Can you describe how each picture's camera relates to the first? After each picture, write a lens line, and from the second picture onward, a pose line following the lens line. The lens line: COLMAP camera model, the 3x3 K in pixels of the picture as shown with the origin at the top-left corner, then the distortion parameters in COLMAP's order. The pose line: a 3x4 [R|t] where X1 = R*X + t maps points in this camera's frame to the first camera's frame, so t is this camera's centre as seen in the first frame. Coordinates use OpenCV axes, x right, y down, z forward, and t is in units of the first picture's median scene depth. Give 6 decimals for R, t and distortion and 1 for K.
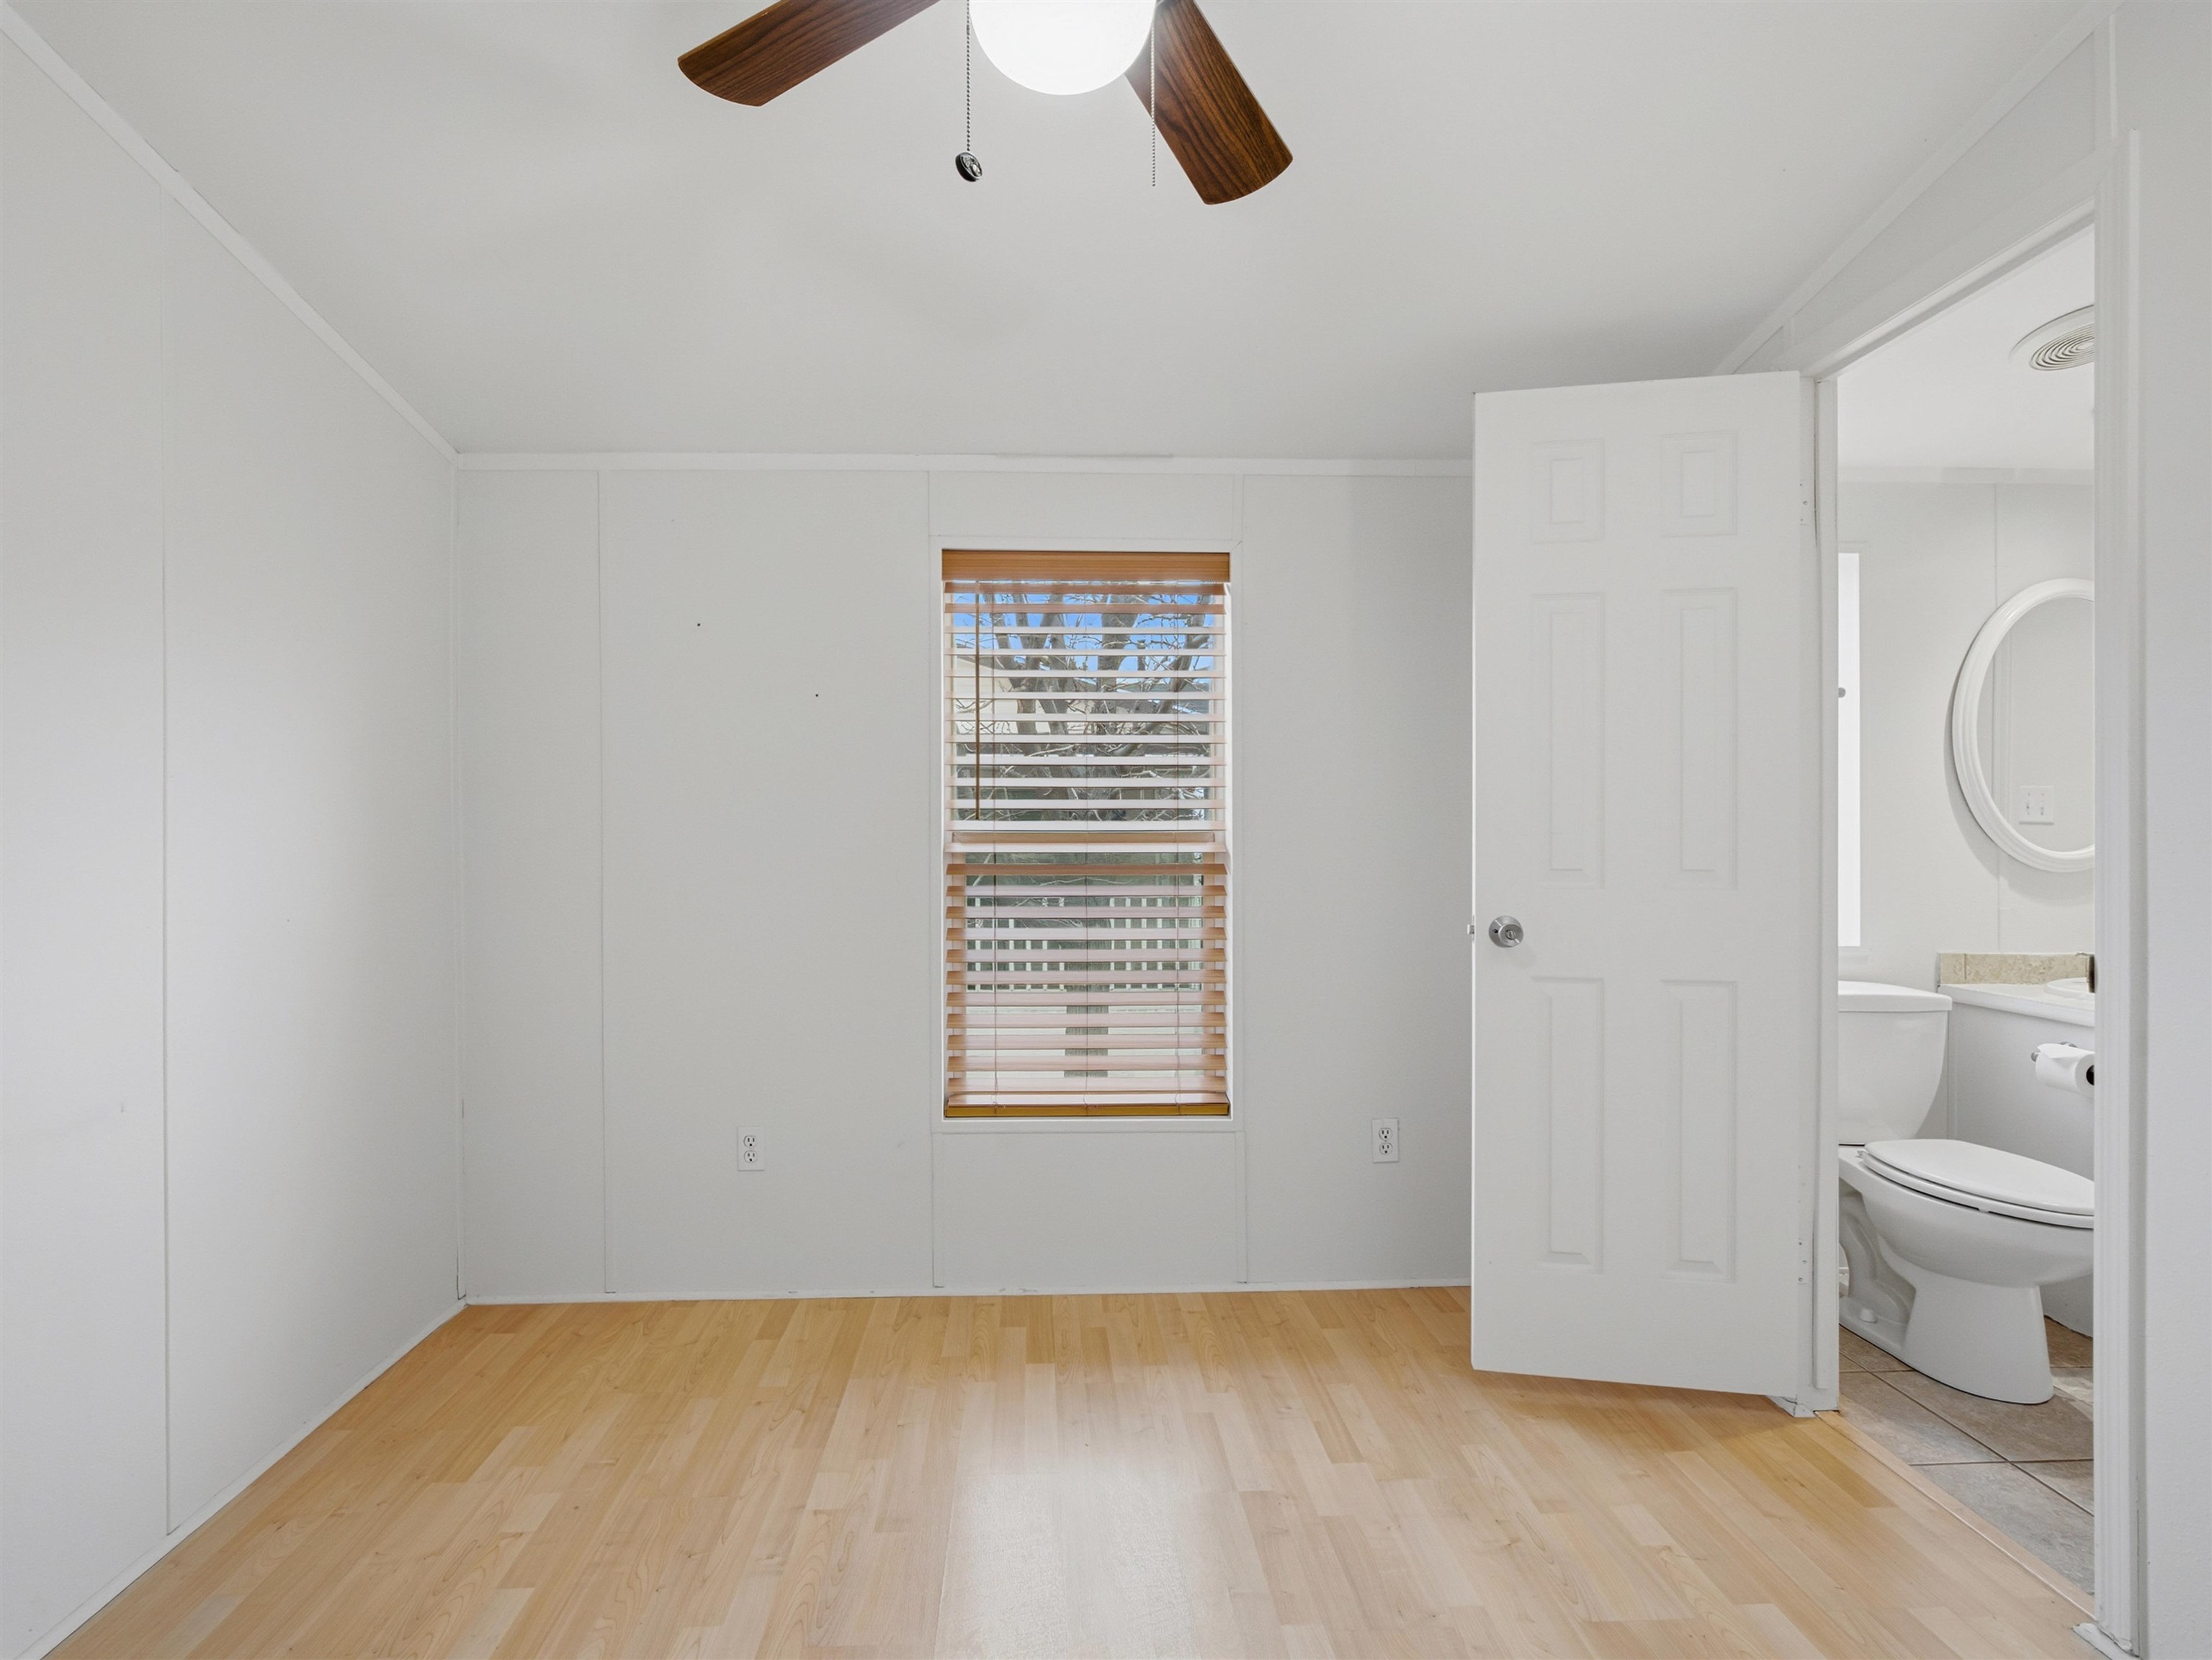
lens RADIAL K [[1015.7, 0, 1106.0], [0, 1015.7, 830.0], [0, 0, 1]] dist [0.000264, 0.000168]
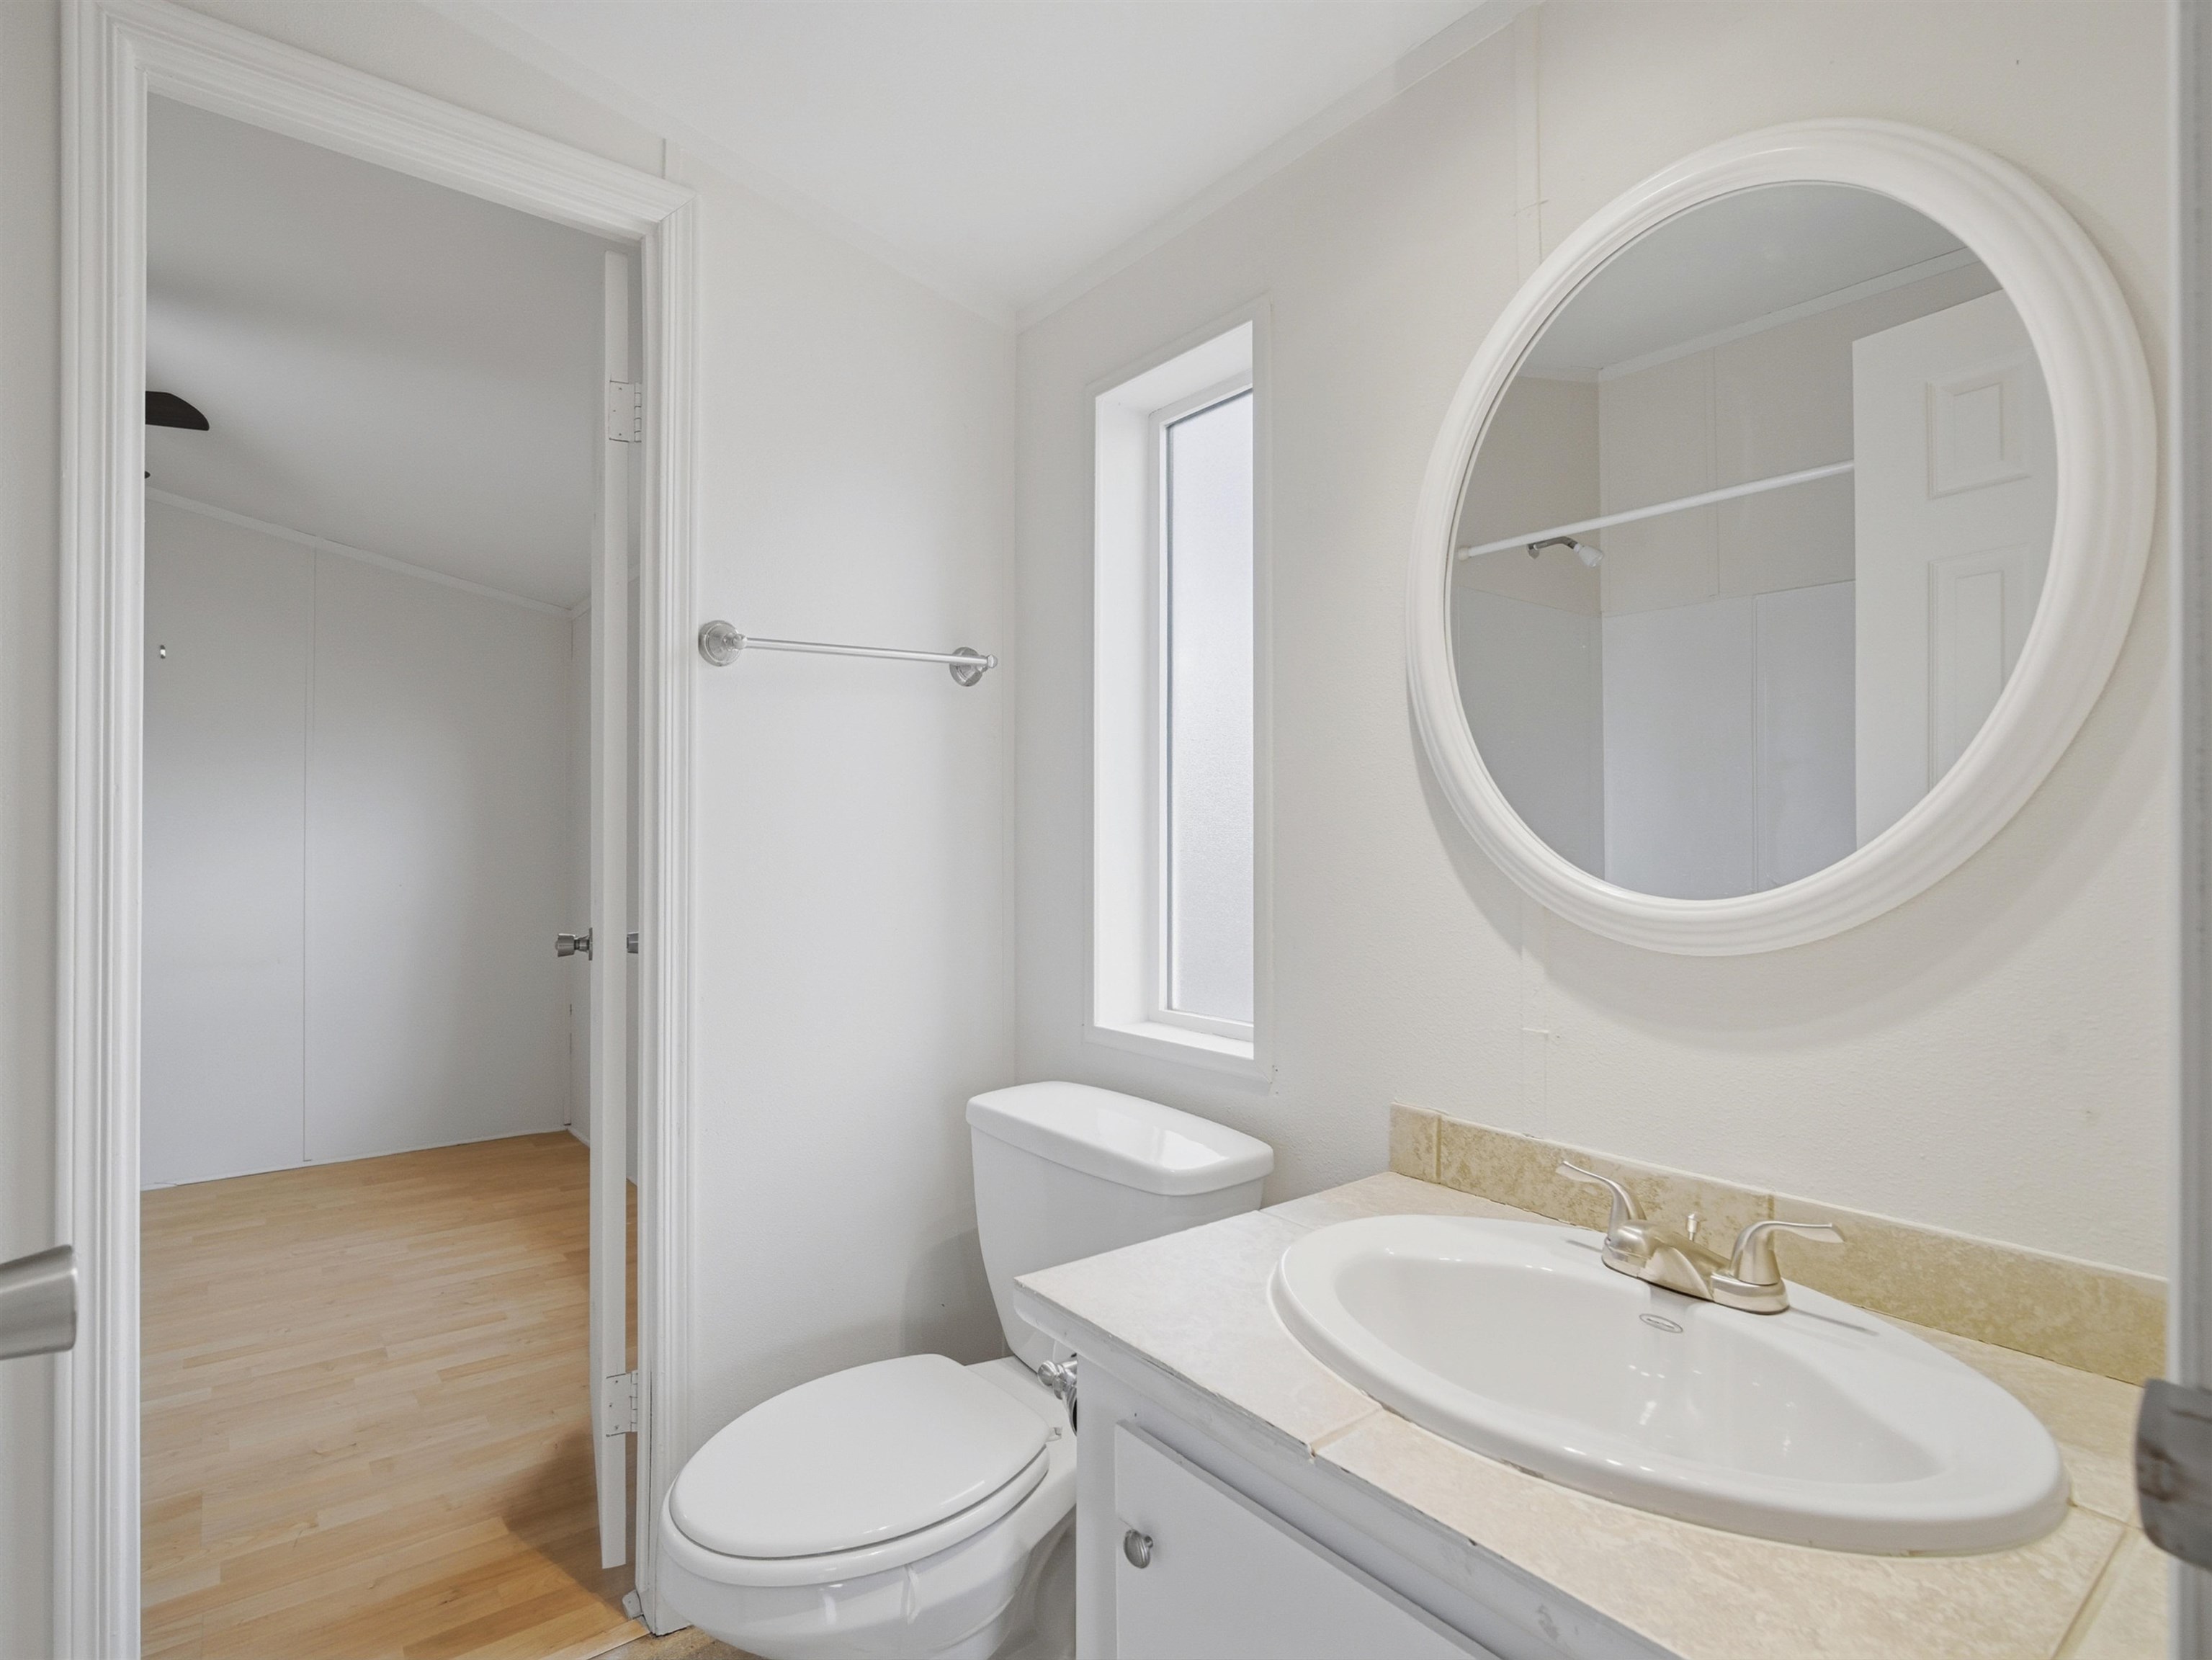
lens RADIAL K [[1114.8, 0, 1106.0], [0, 1114.8, 830.0], [0, 0, 1]] dist [-0.007914, -0.000713]
pose [[0.583440, 0.002376, -0.812153, 1.678761], [-0.005176, 0.999986, -0.000793, -0.003749], [0.812140, 0.004667, 0.583444, 0.861797]]
